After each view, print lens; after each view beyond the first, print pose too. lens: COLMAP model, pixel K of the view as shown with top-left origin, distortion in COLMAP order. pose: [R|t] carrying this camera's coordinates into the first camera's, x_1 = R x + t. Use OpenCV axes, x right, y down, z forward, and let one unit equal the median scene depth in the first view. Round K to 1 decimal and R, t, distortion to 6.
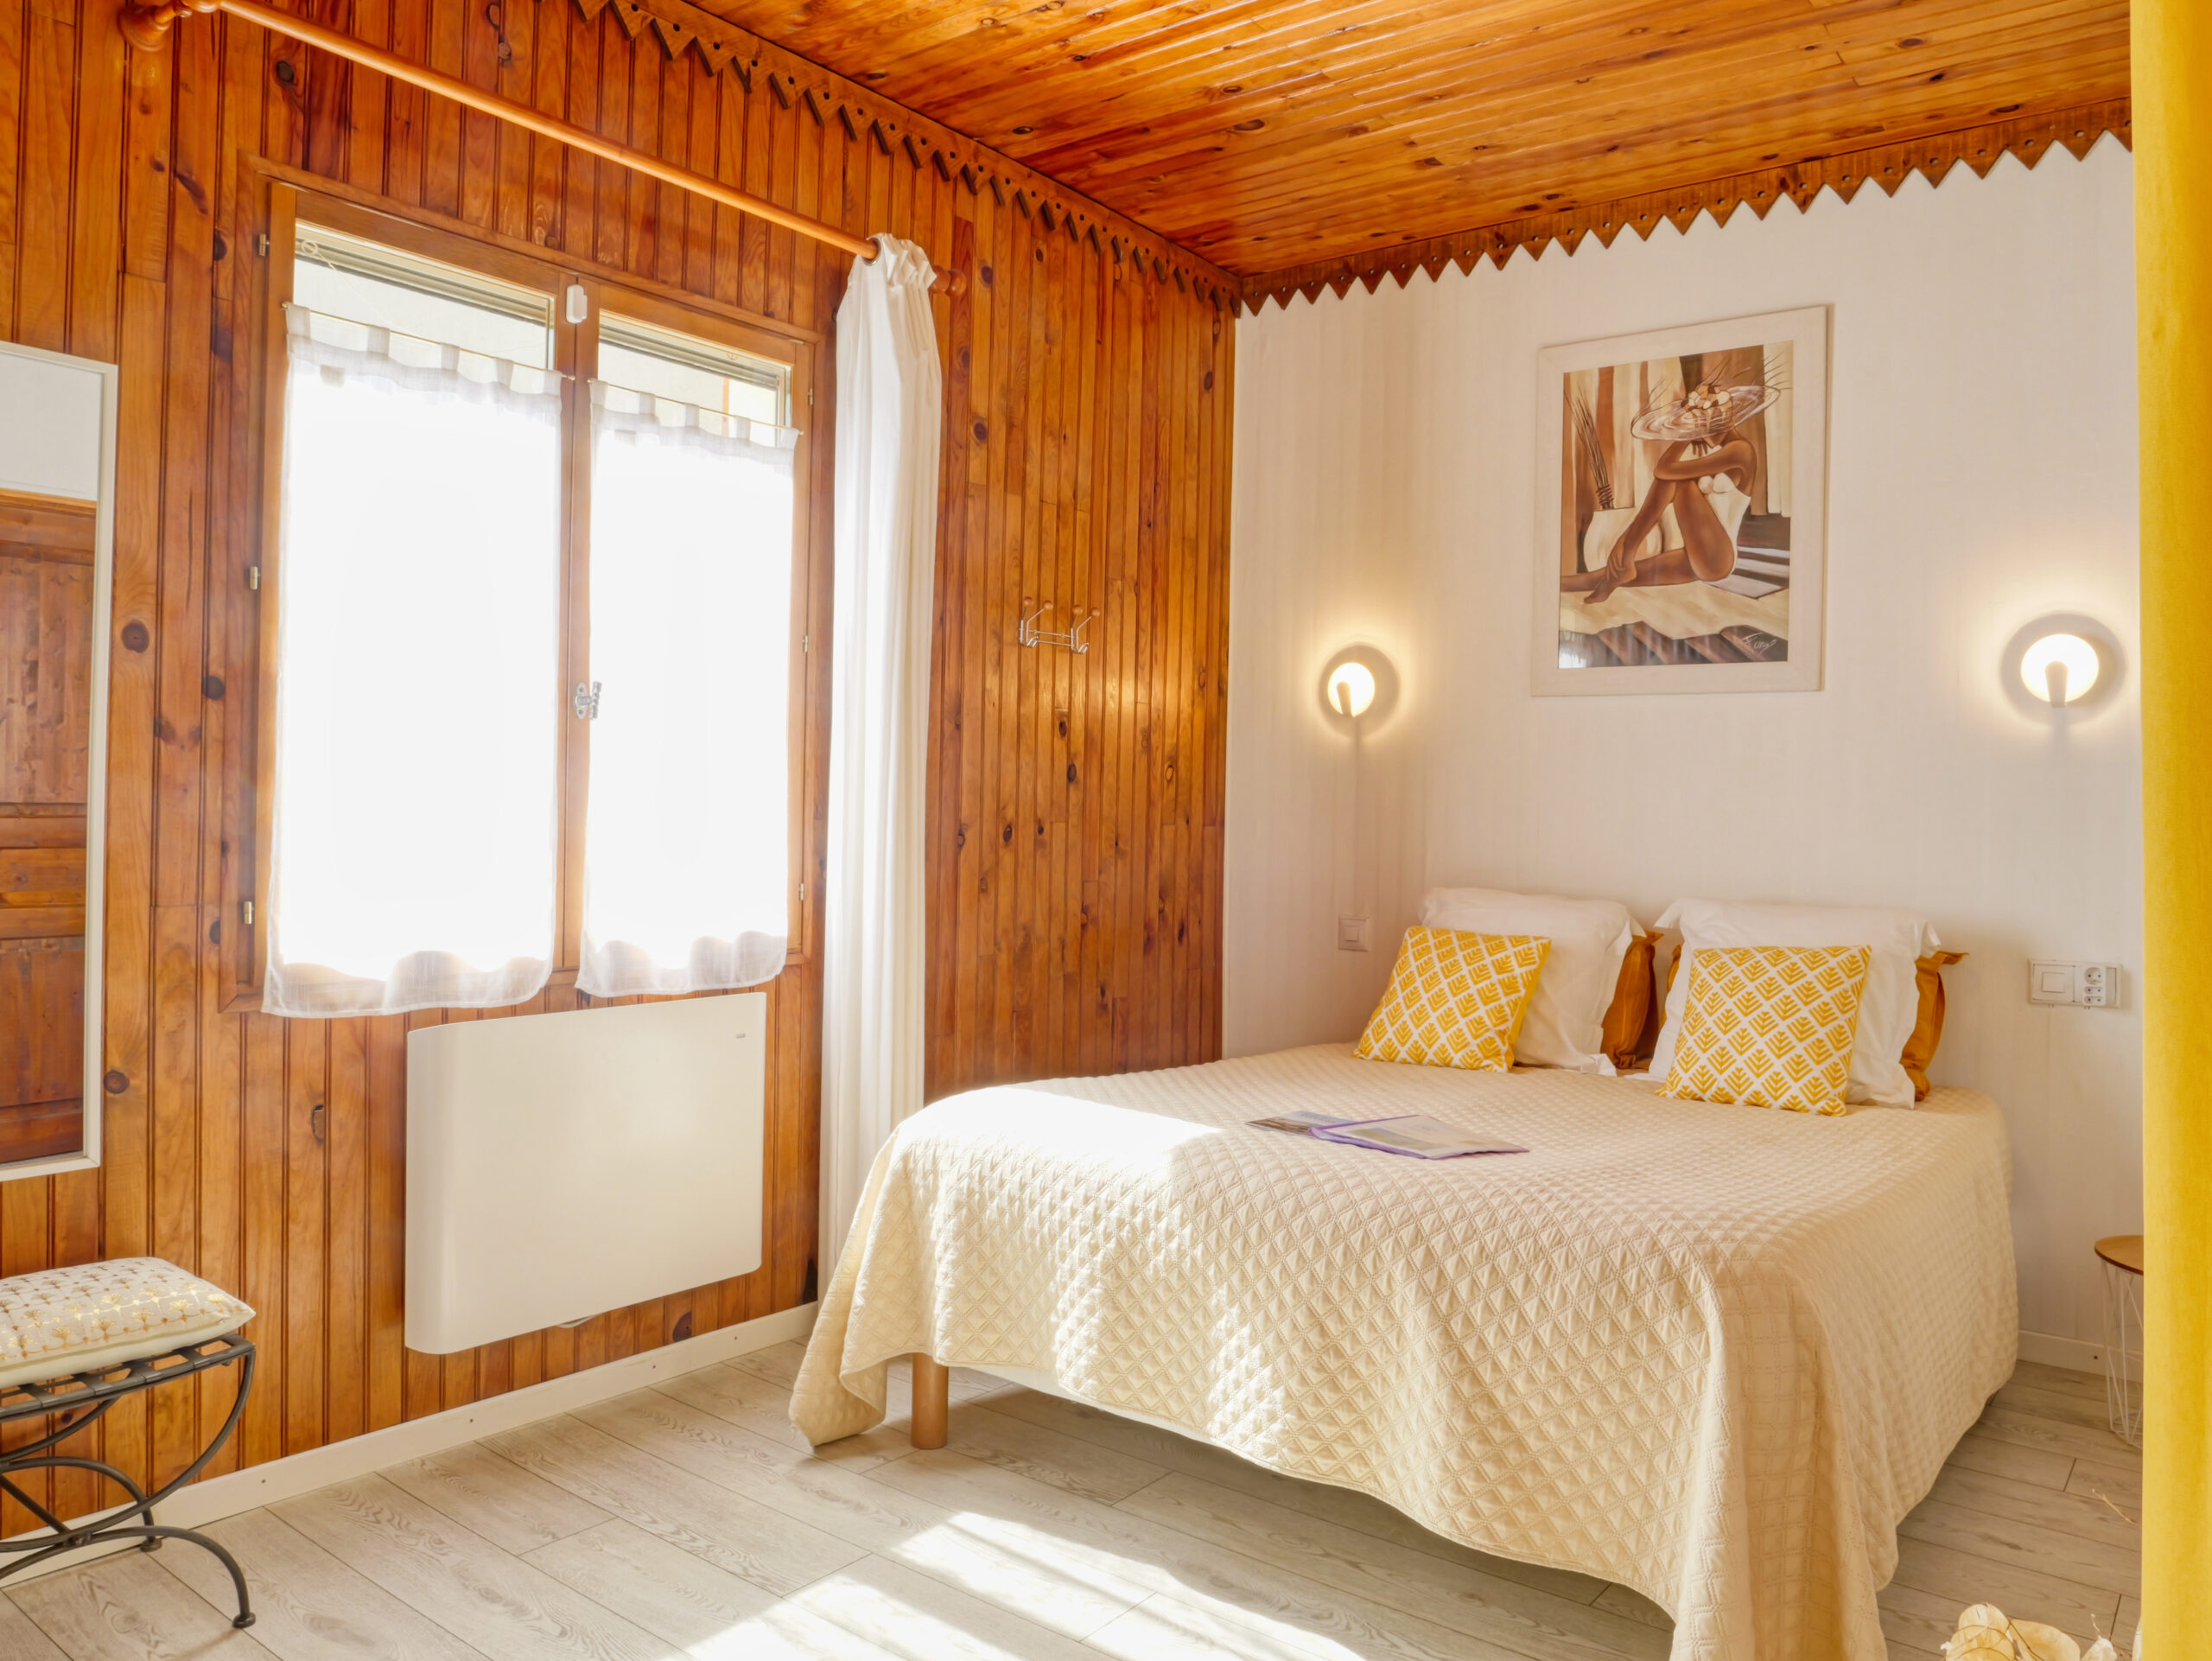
lens RADIAL K [[1629.7, 0, 1094.2], [0, 1629.7, 824.7], [0, 0, 1]] dist [-0.037564, 0.005872]
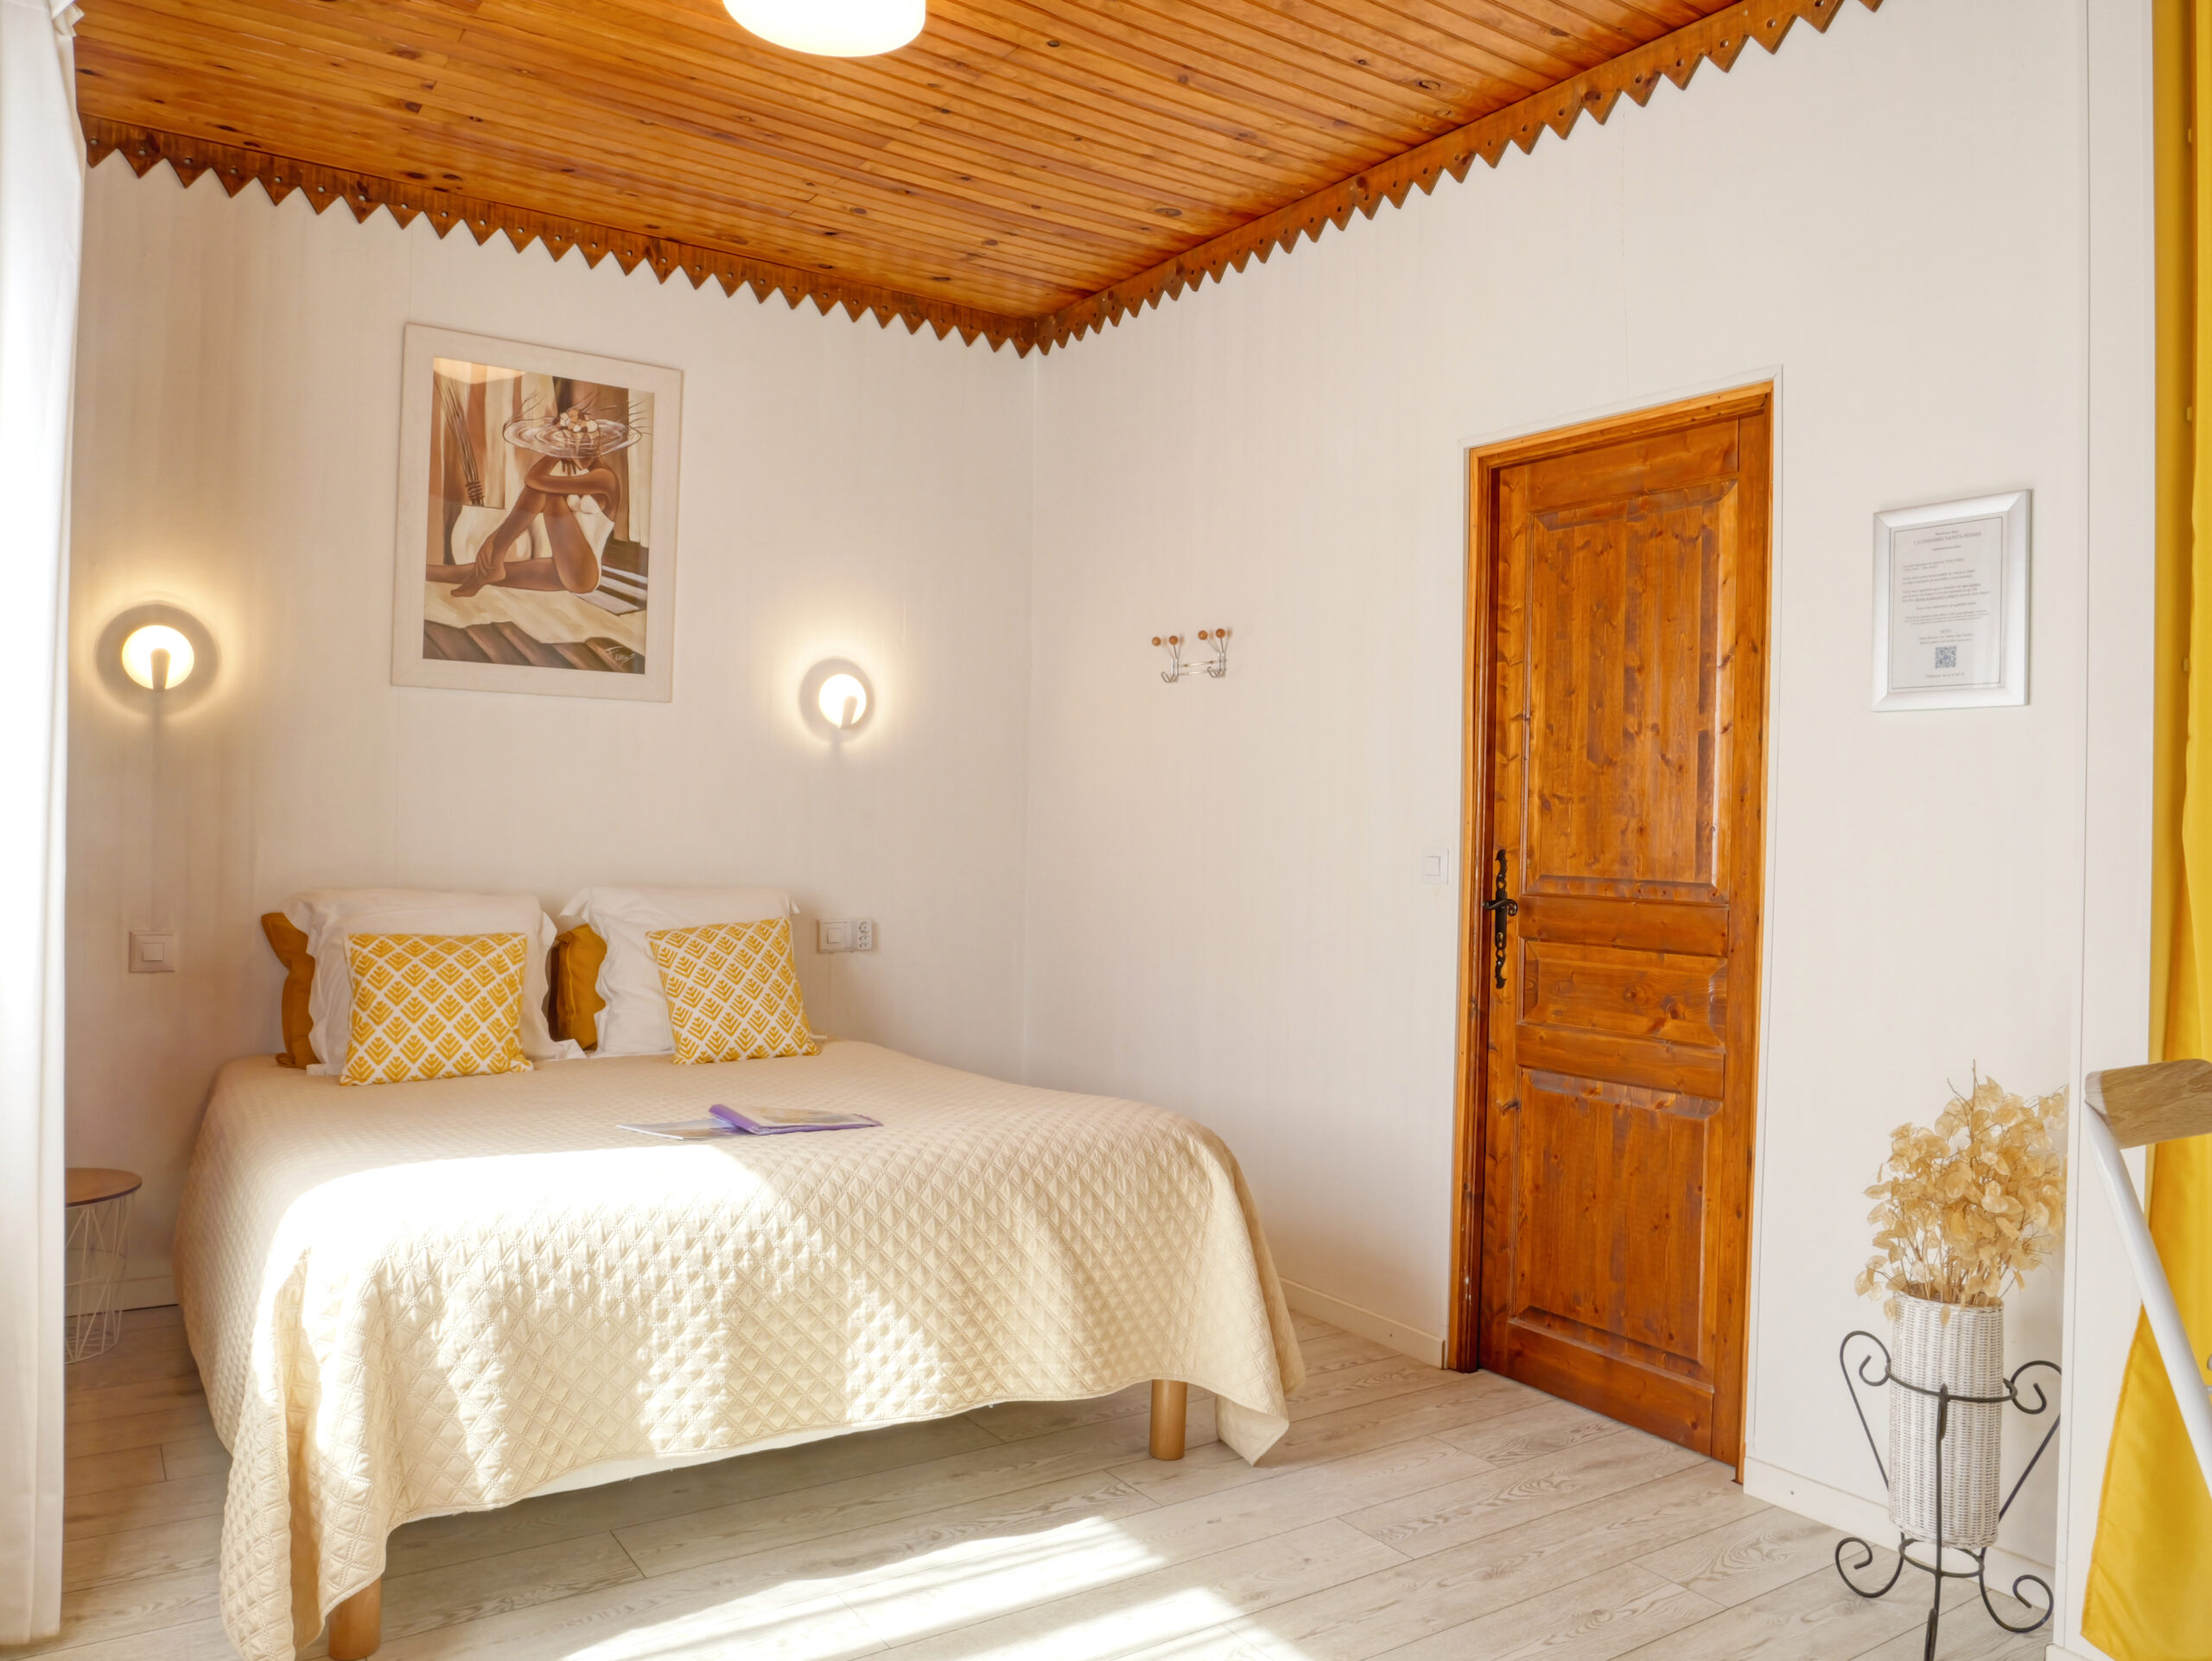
lens RADIAL K [[1629.7, 0, 1094.2], [0, 1629.7, 824.7], [0, 0, 1]] dist [-0.037564, 0.005872]
pose [[0.309652, -0.016940, 0.950699, -0.568634], [-0.003493, 0.999814, 0.018953, -0.018343], [-0.950844, -0.009190, 0.309535, 0.350661]]
